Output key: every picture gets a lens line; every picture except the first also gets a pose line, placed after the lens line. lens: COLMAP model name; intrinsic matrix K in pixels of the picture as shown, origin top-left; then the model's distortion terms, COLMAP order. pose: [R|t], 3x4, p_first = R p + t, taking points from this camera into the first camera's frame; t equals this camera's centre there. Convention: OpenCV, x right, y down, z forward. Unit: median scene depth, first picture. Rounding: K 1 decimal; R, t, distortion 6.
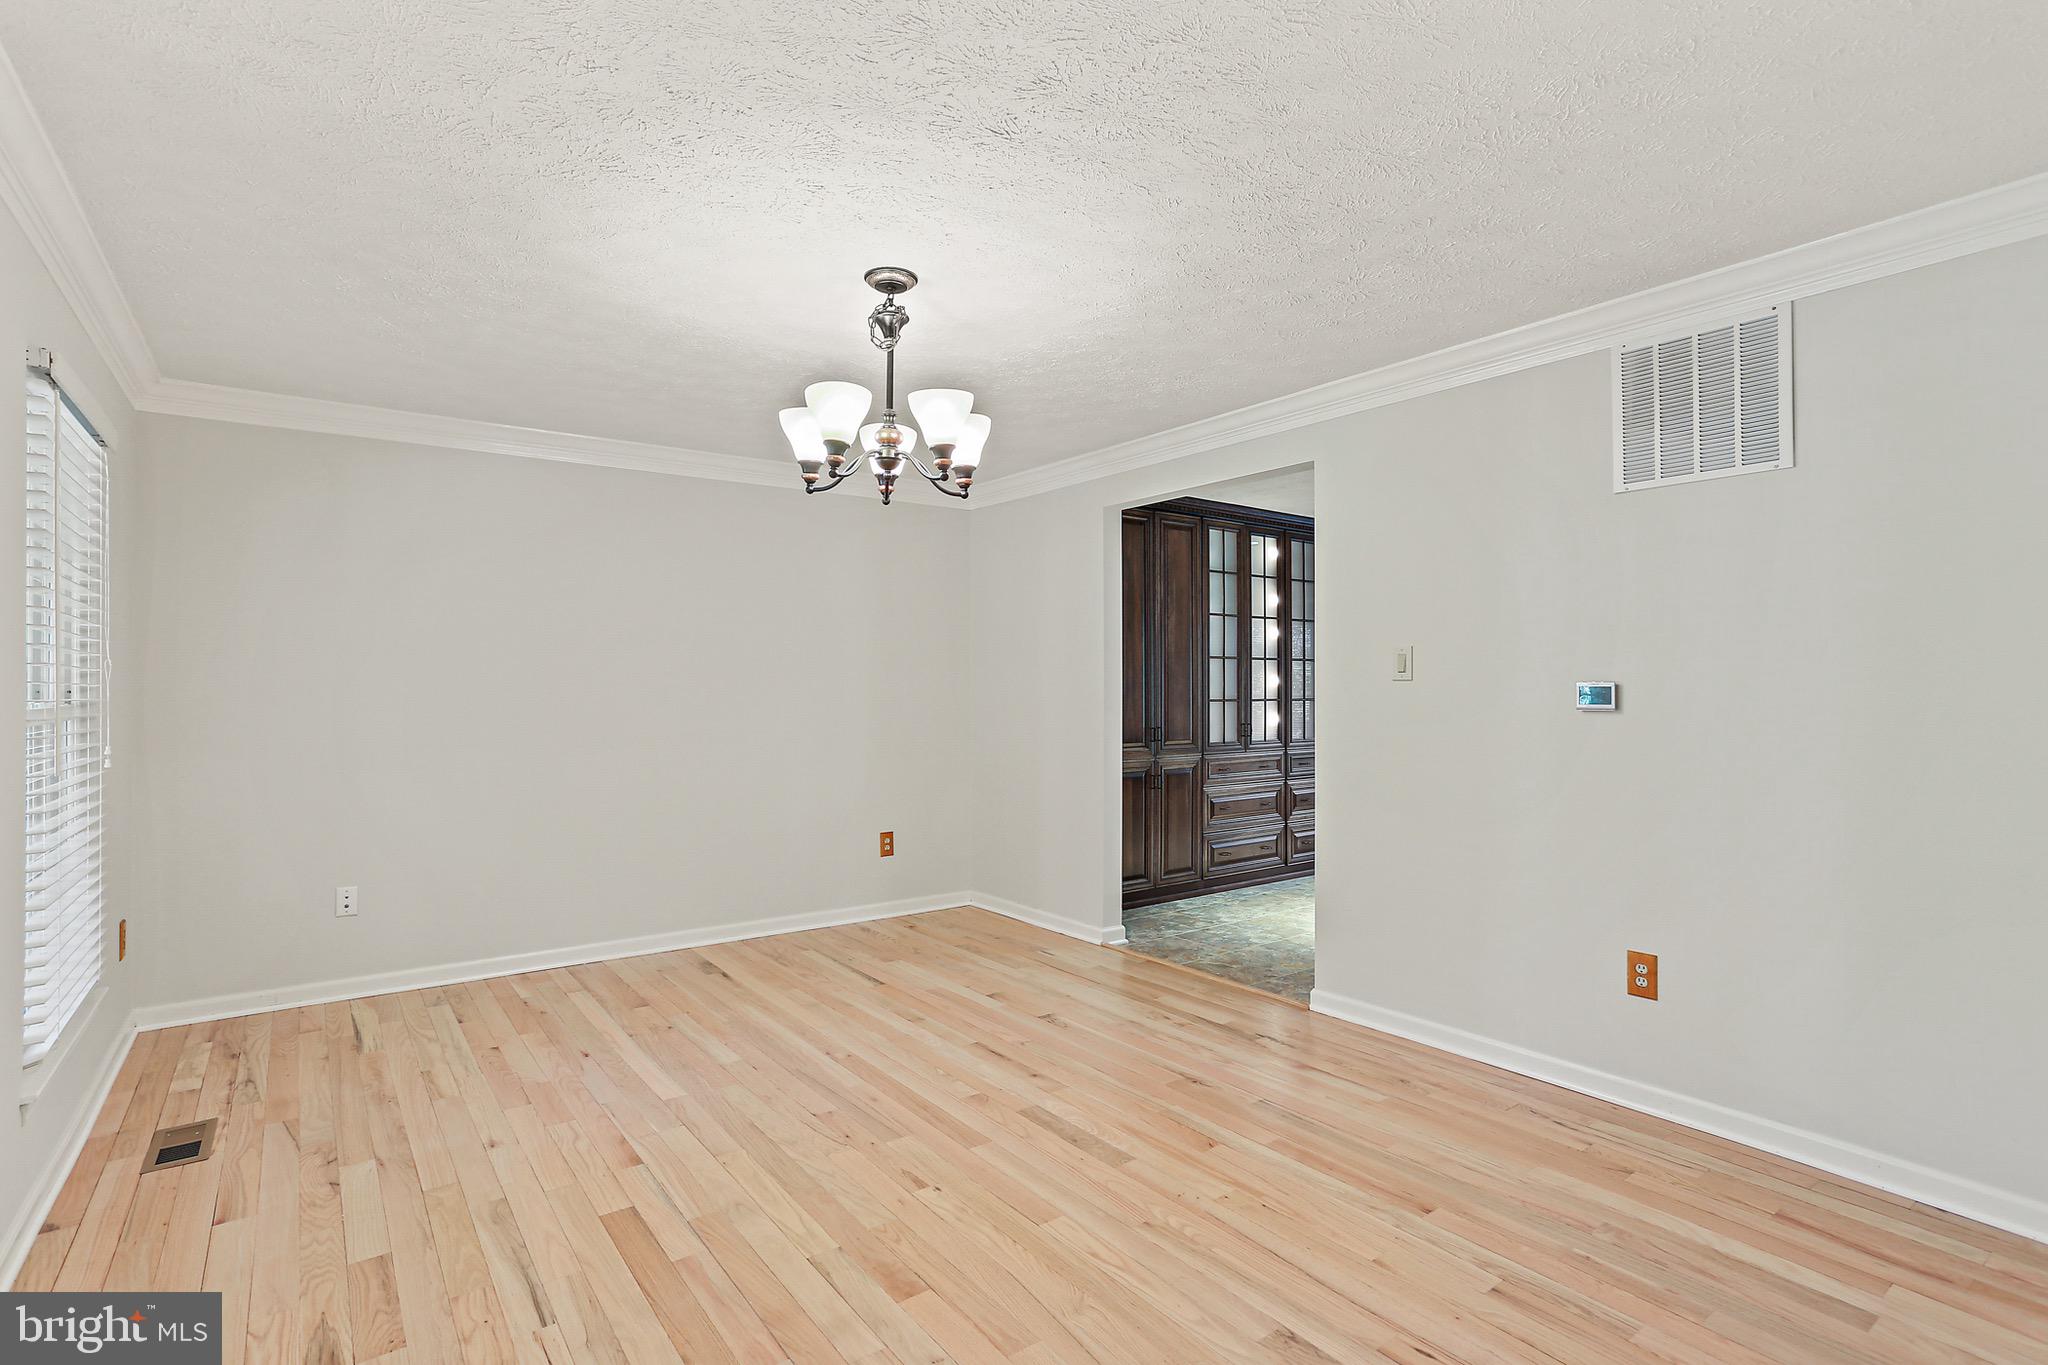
lens RADIAL K [[1017.6, 0, 1024.0], [0, 1017.6, 682.5], [0, 0, 1]] dist [-0.053074, 0.027616]
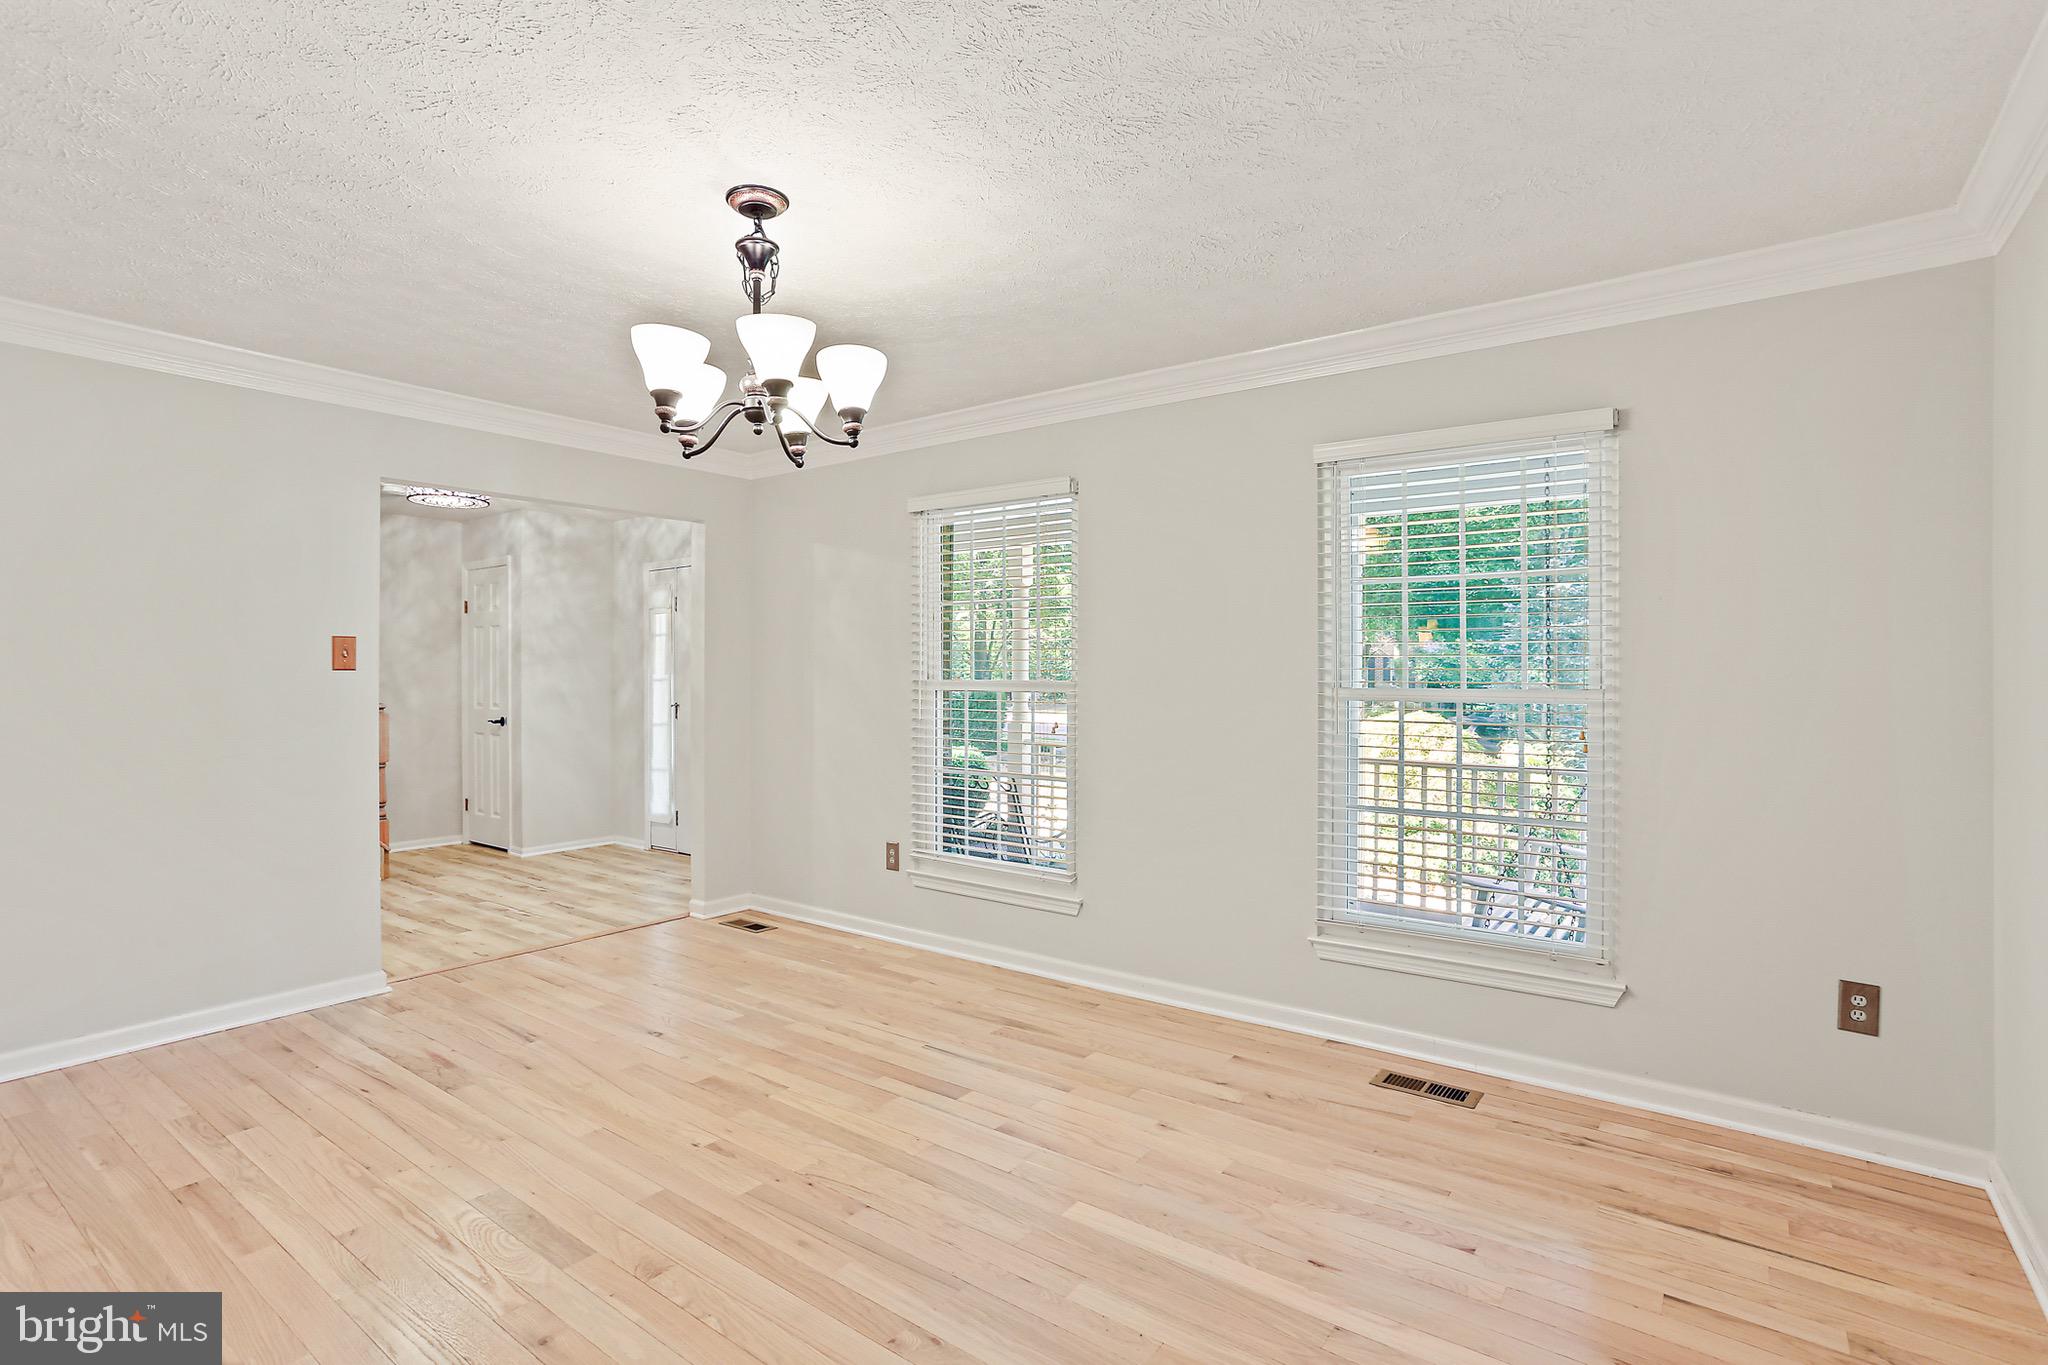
lens RADIAL K [[1017.6, 0, 1024.0], [0, 1017.6, 682.5], [0, 0, 1]] dist [-0.053074, 0.027616]
pose [[-0.960277, 0.001391, -0.279045, -0.112616], [0.000546, 0.999995, 0.003106, 0.012231], [0.279048, 0.002831, -0.960273, 1.923828]]
